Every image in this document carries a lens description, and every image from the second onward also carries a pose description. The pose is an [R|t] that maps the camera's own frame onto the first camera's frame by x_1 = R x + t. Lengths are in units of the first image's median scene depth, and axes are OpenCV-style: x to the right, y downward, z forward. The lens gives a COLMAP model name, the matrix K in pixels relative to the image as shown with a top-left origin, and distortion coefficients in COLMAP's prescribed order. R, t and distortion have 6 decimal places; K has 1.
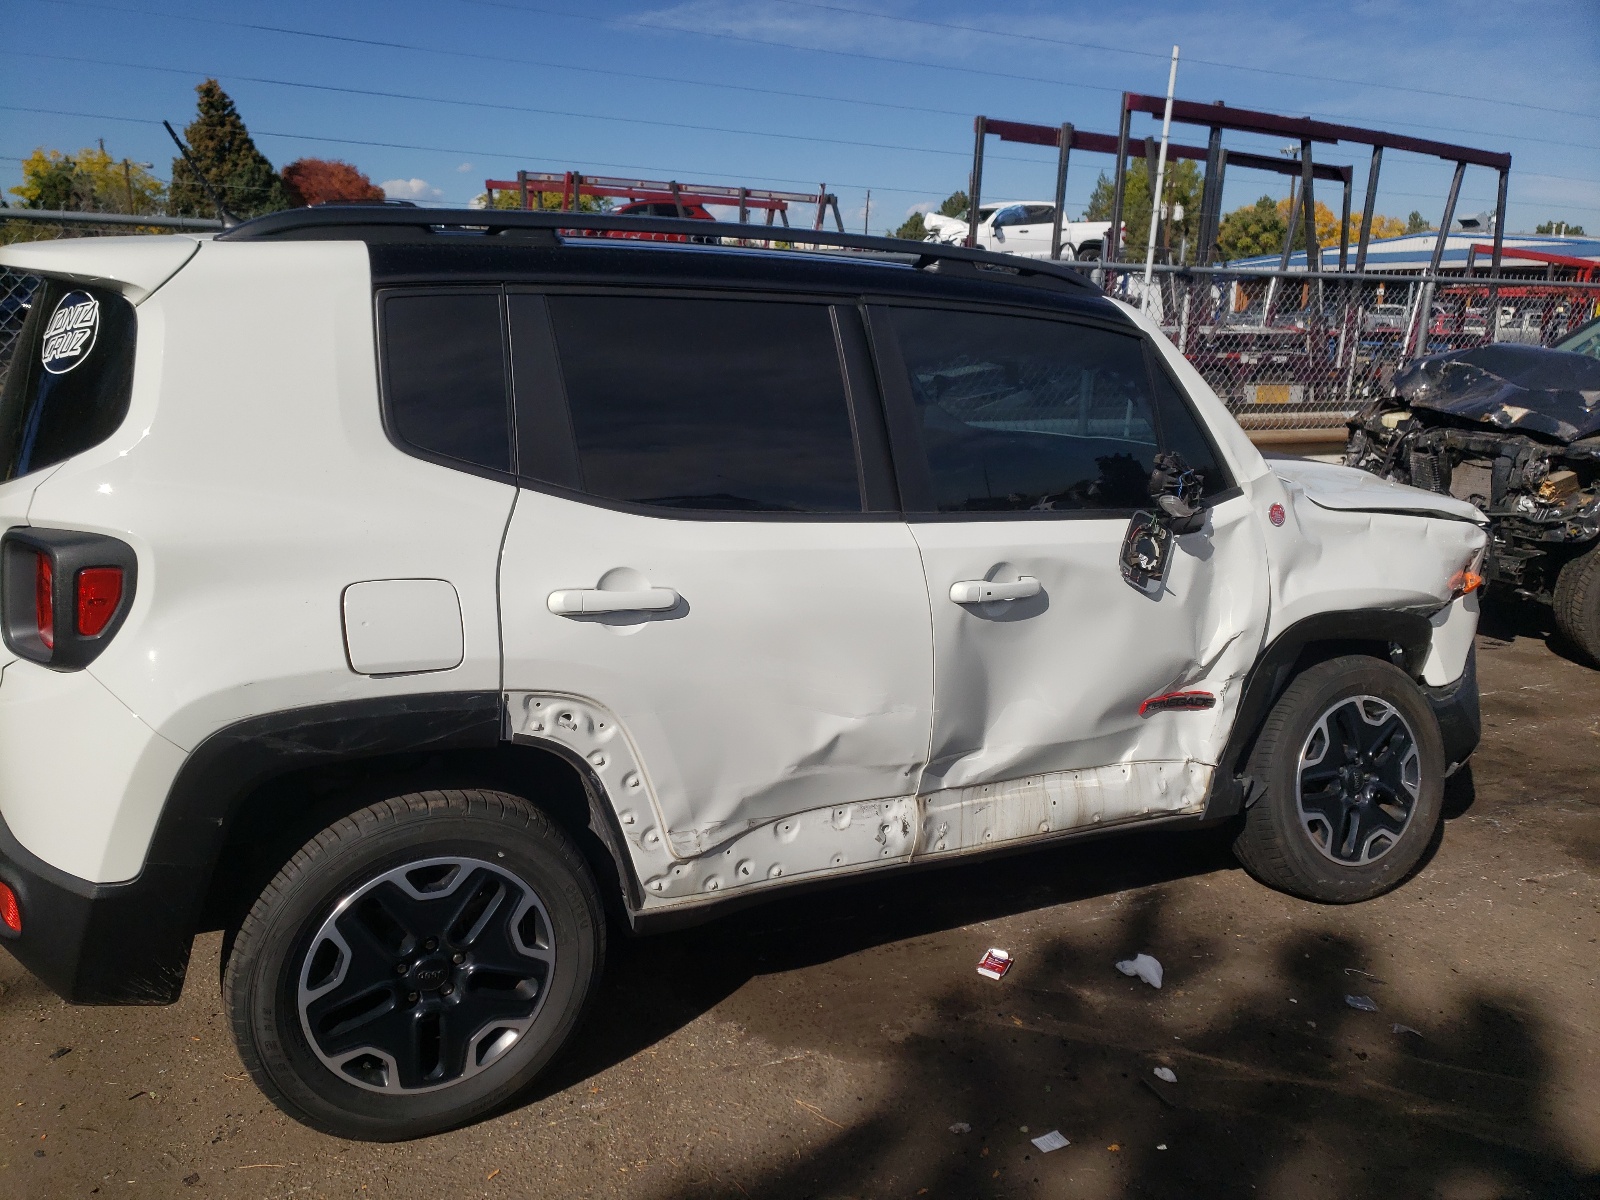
lens RADIAL K [[1209.5, 0, 790.5], [0, 1209.5, 591.7], [0, 0, 1]] dist [0.041054, -0.038889]
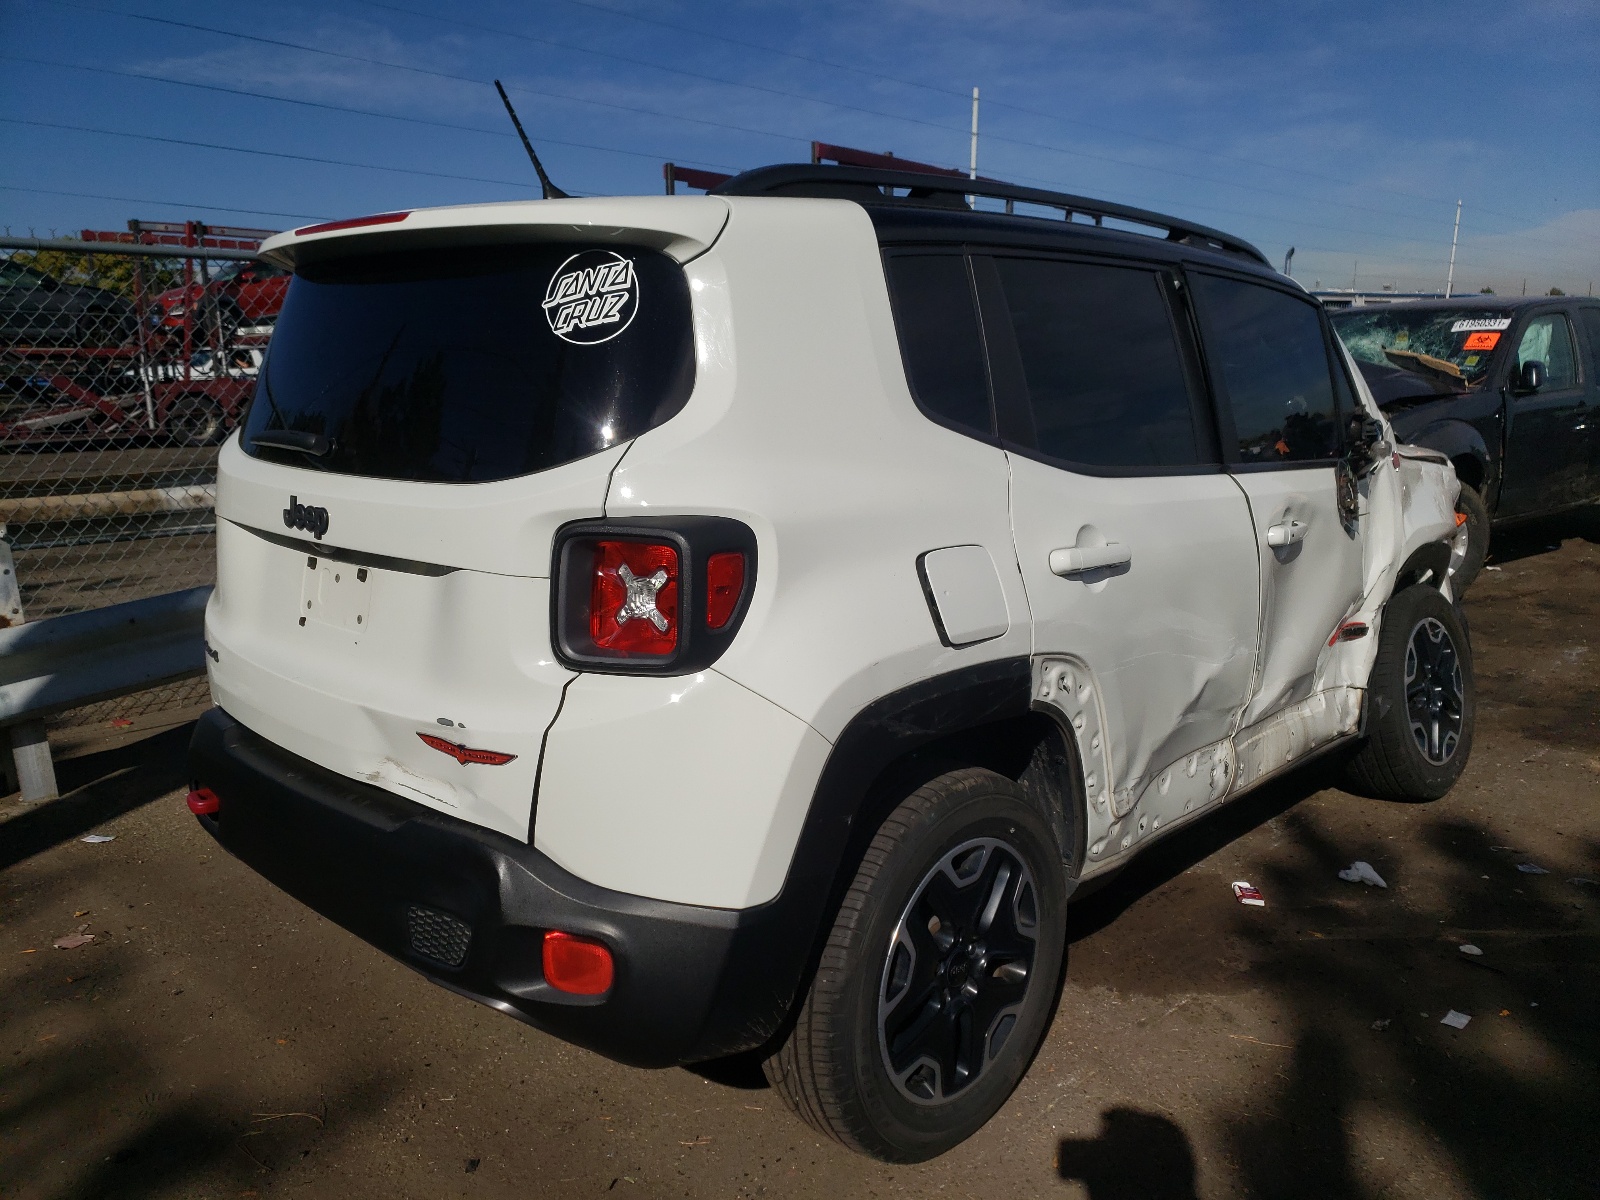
lens RADIAL K [[1209.5, 0, 791.3], [0, 1209.5, 604.4], [0, 0, 1]] dist [0.041054, -0.038889]
pose [[0.943145, -0.102813, 0.316080, -0.633755], [0.113890, 0.993353, -0.016722, 0.030982], [-0.312260, 0.051770, 0.948585, 0.119150]]
